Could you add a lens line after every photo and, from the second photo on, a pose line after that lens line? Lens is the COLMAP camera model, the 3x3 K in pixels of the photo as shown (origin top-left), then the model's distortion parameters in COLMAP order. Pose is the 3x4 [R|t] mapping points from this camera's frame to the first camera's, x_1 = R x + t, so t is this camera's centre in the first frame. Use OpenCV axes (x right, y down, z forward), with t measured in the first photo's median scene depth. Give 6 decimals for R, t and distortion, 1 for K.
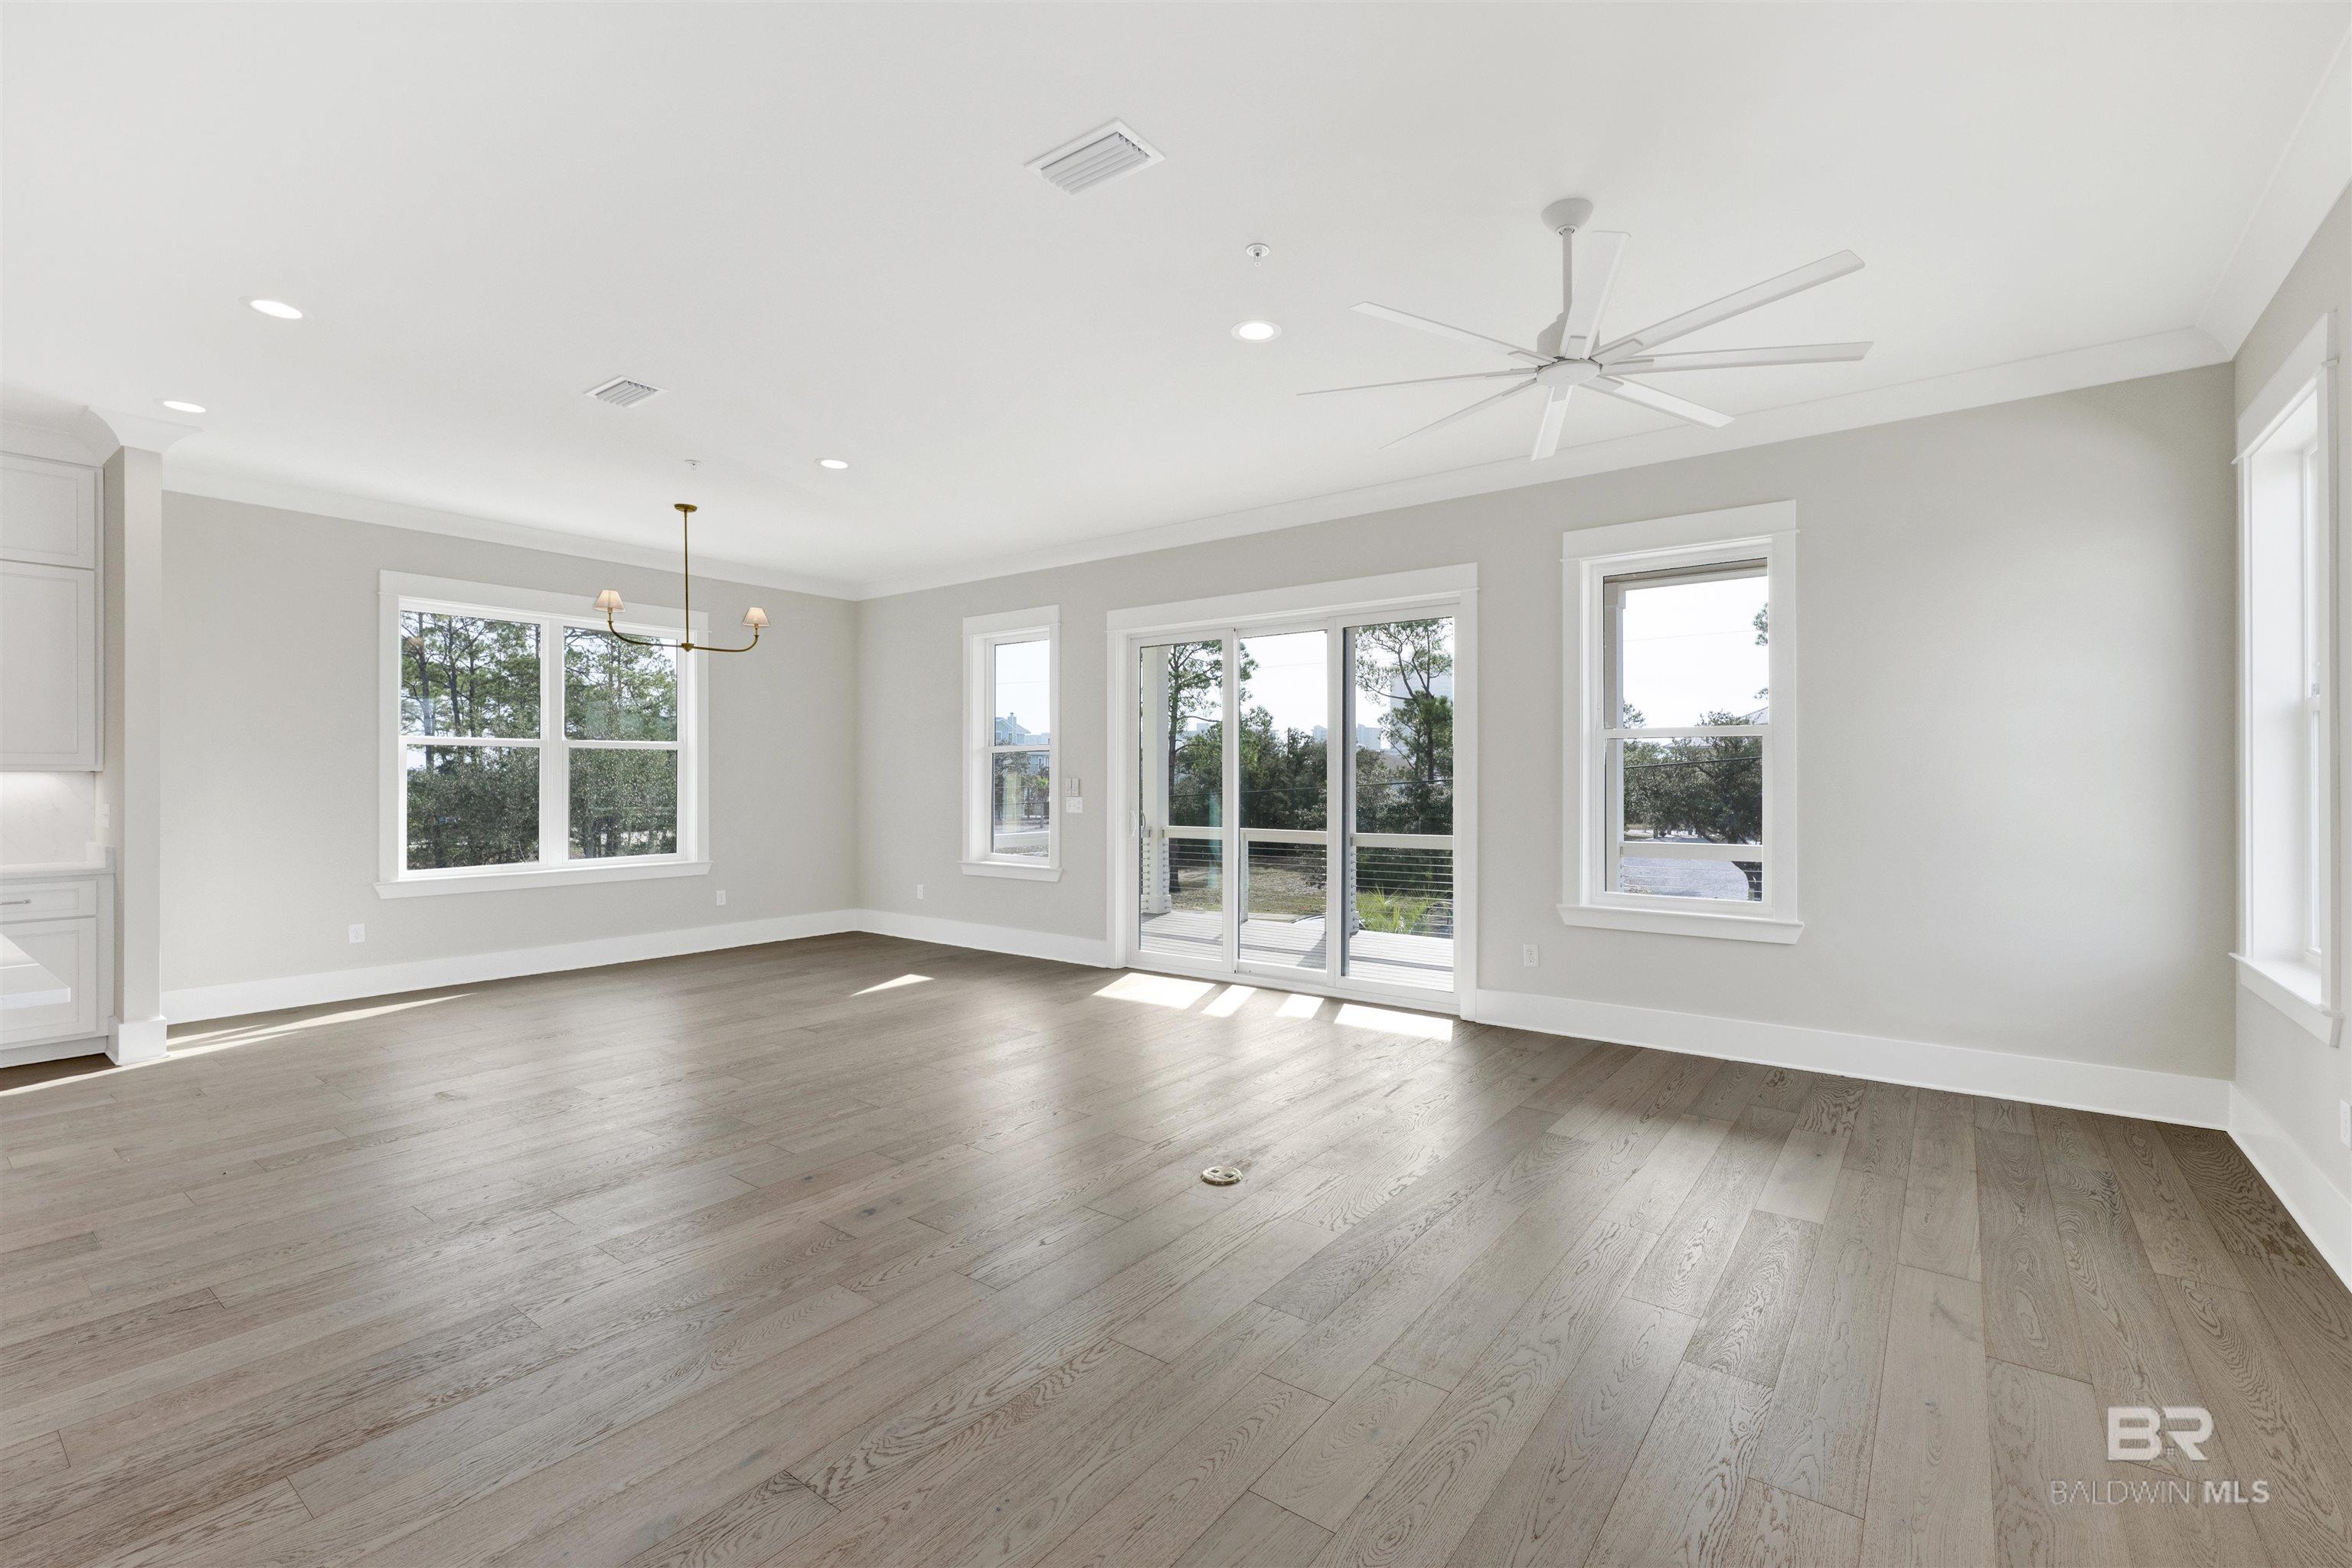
lens RADIAL K [[1002.3, 0, 1176.0], [0, 1002.3, 784.0], [0, 0, 1]] dist [-0.000336, 0.000144]
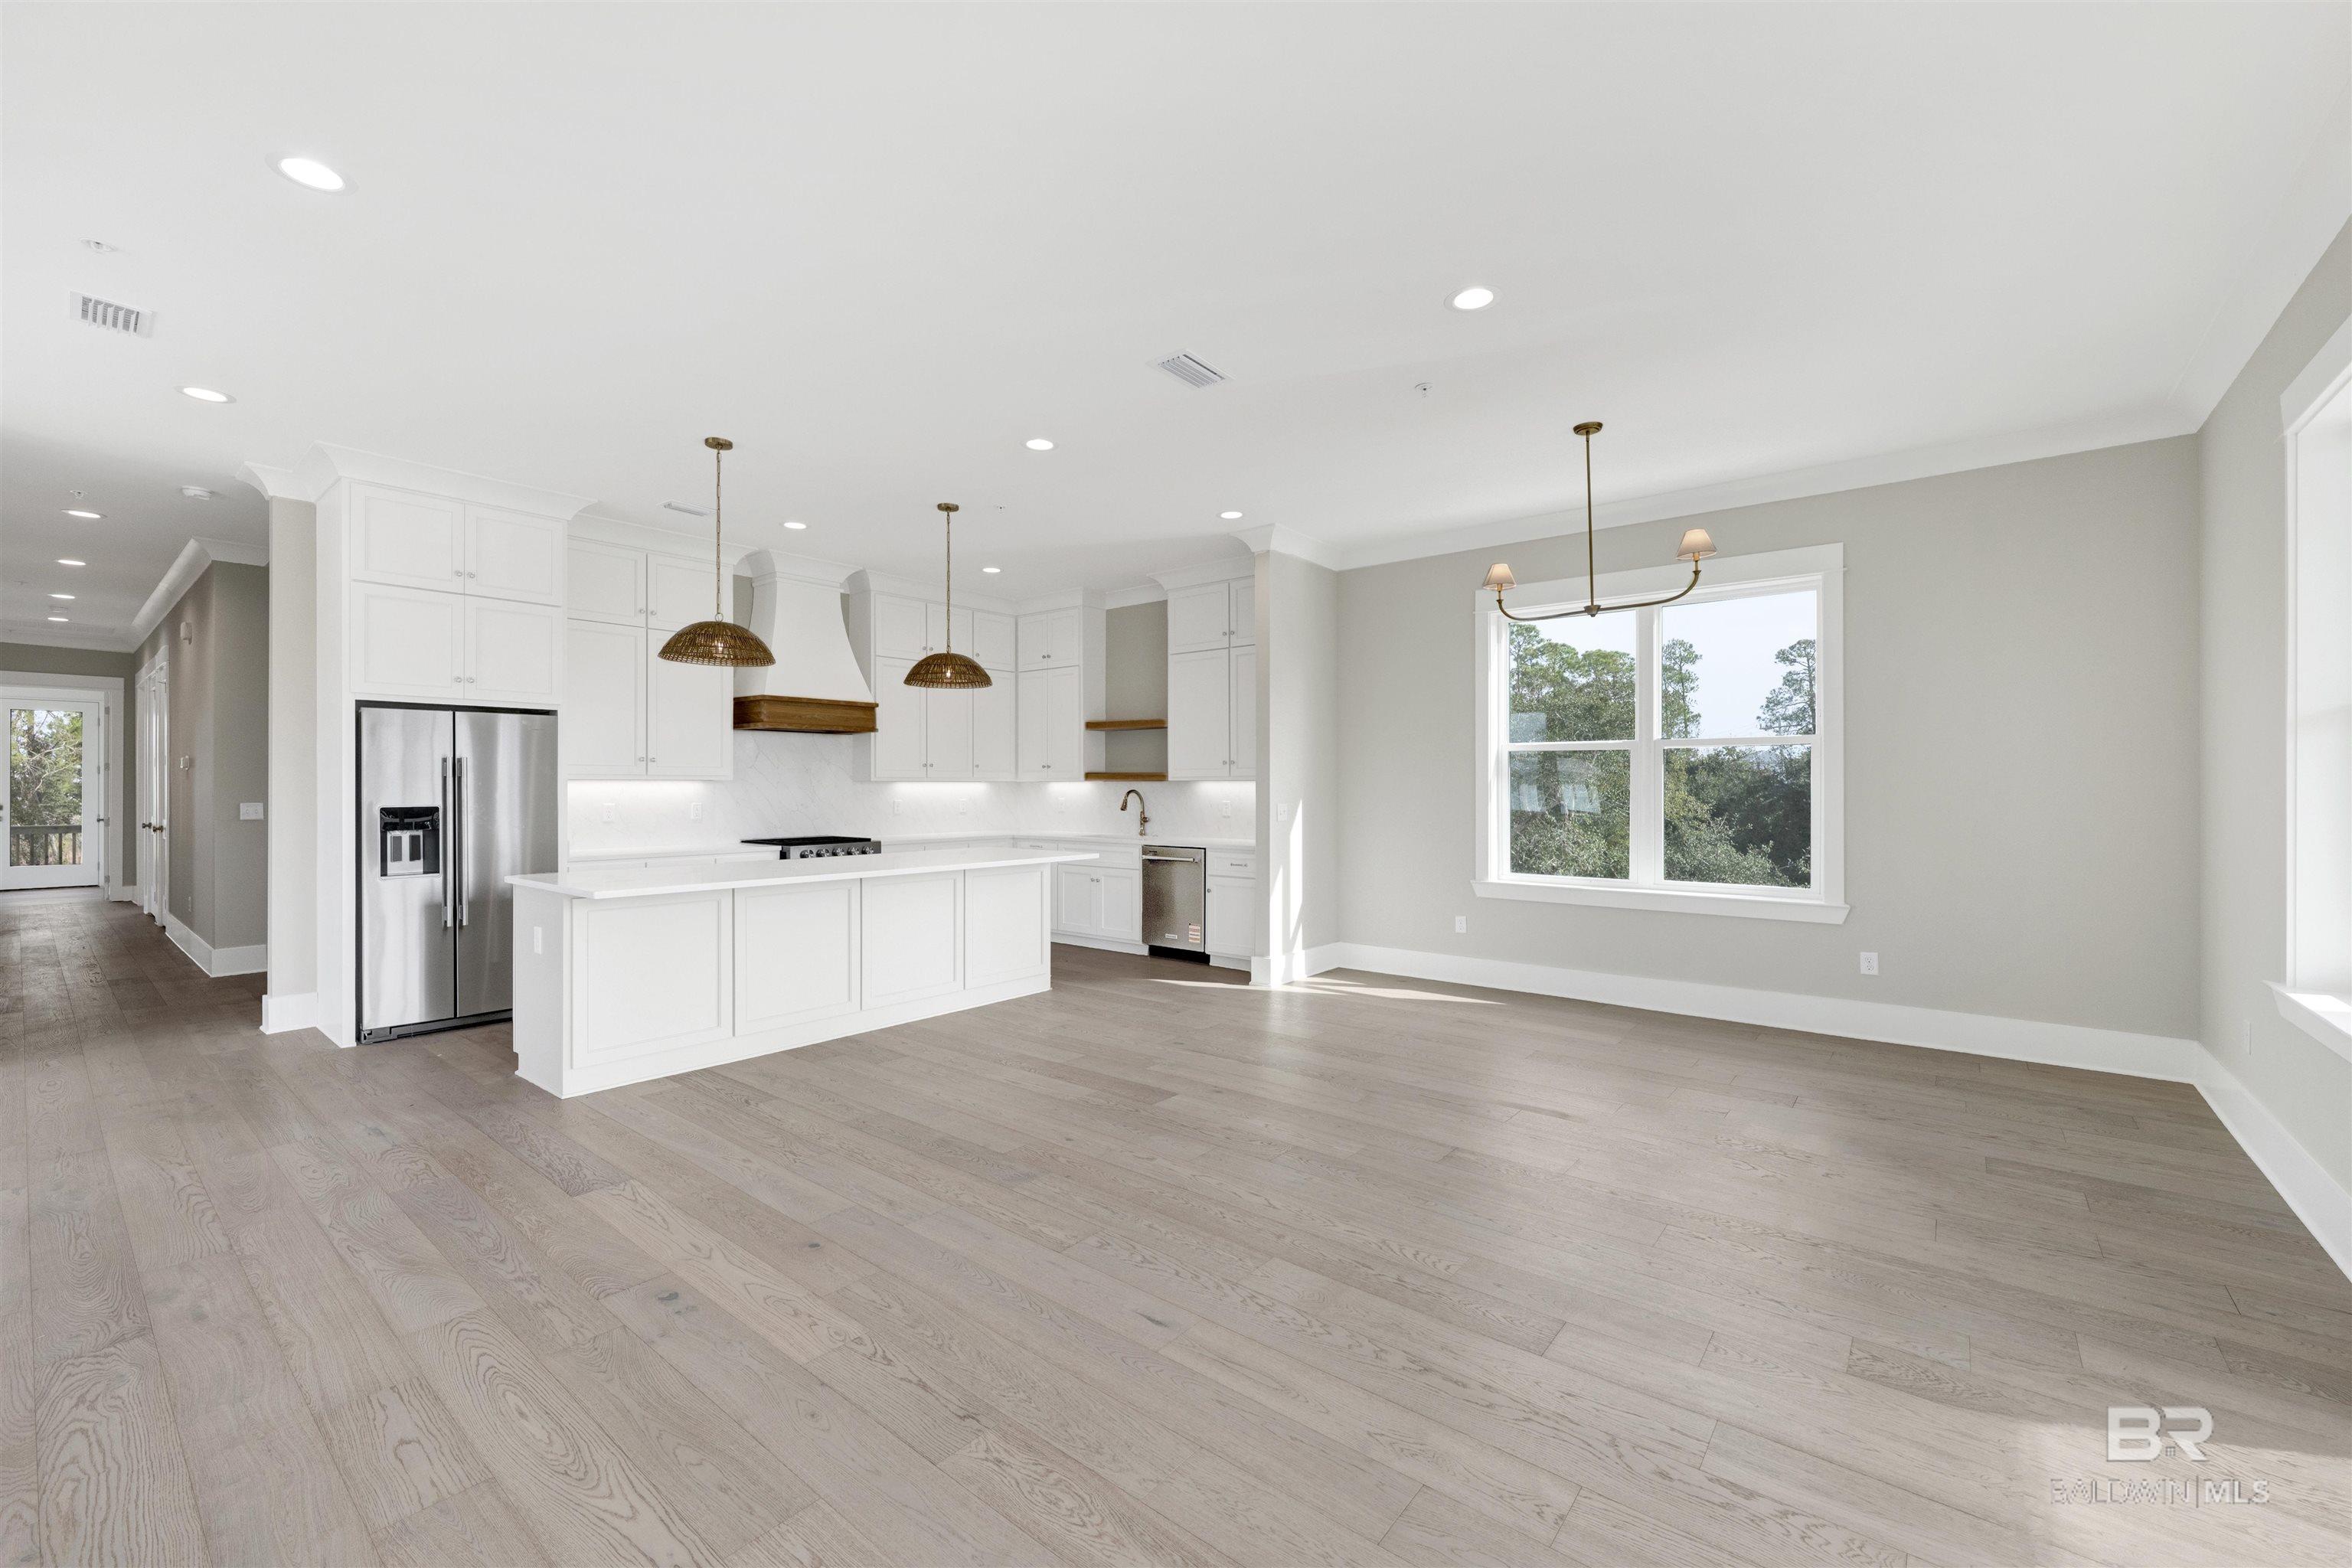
lens RADIAL K [[950.8, 0, 1176.0], [0, 950.8, 784.0], [0, 0, 1]] dist [0.002892, 0.000110]
pose [[-0.022256, -0.002381, -0.999749, 0.429642], [-0.003247, 0.999992, -0.002310, -0.005472], [0.999747, 0.003195, -0.022264, 1.264637]]
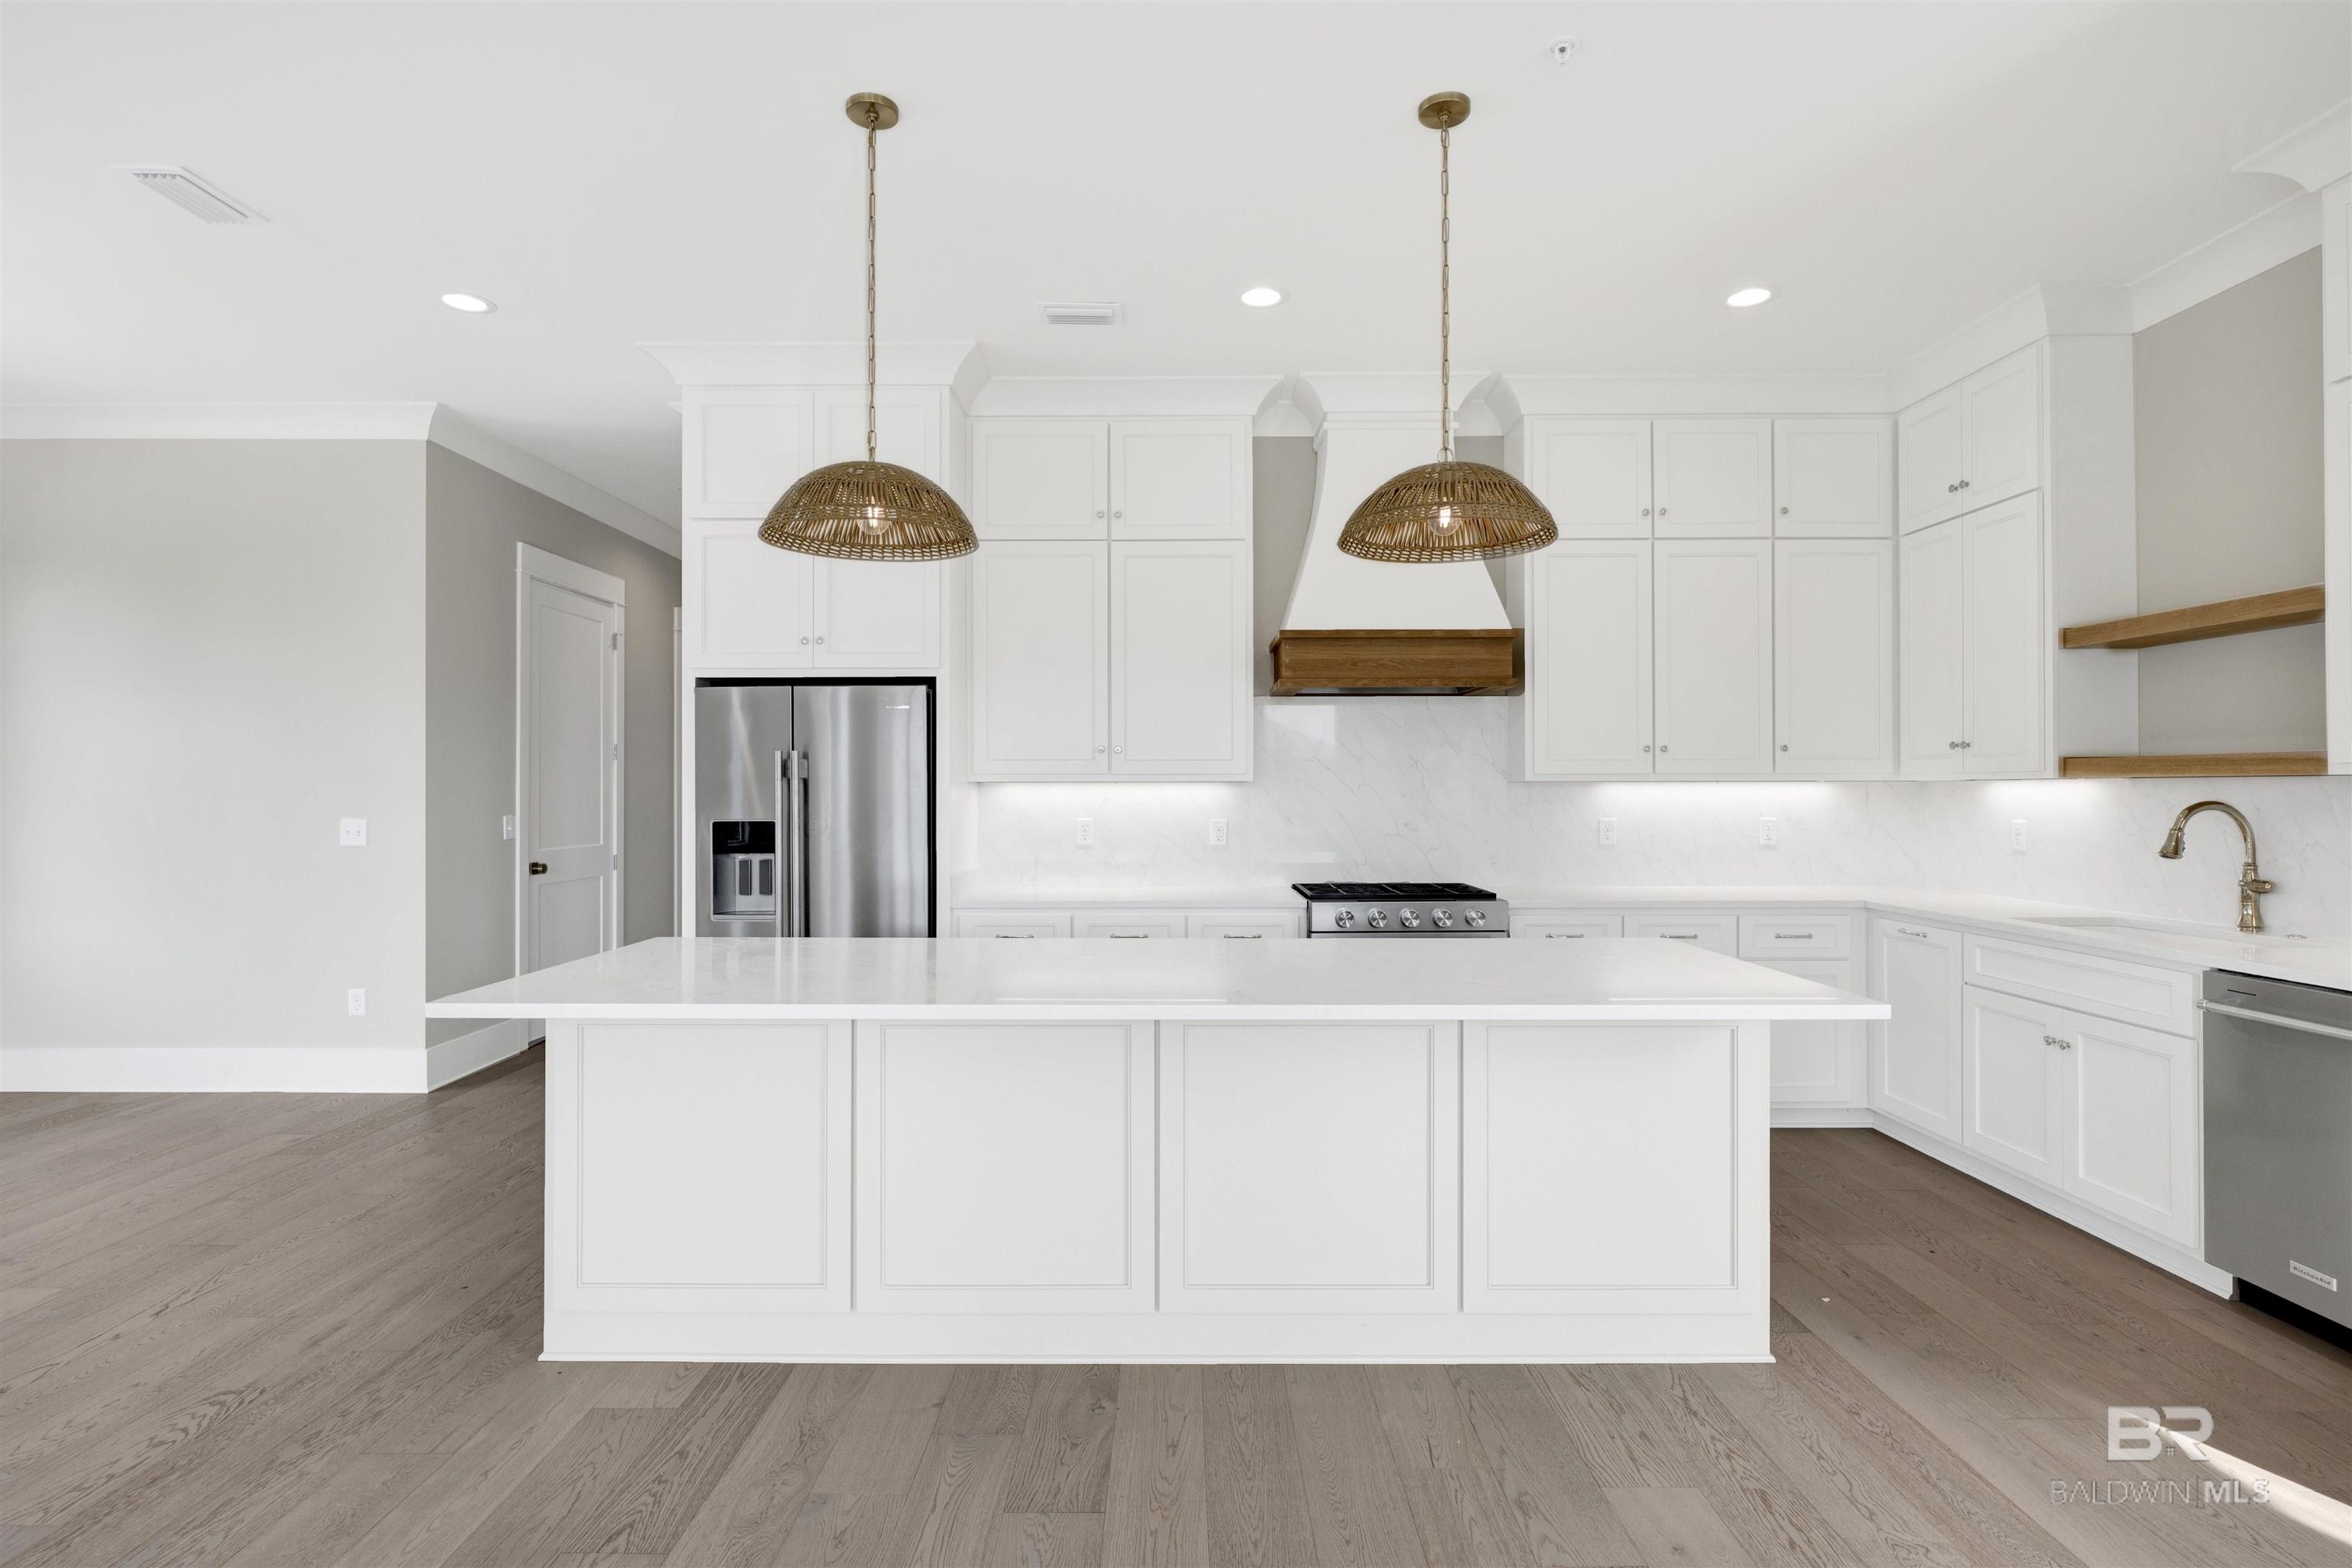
lens RADIAL K [[1165.1, 0, 1176.0], [0, 1165.1, 784.0], [0, 0, 1]] dist [0.002755, 0.000481]
pose [[-0.799876, -0.000188, -0.600165, -0.582053], [0.000092, 1.000000, -0.000436, -0.011658], [0.600165, -0.000404, -0.799876, 1.383772]]
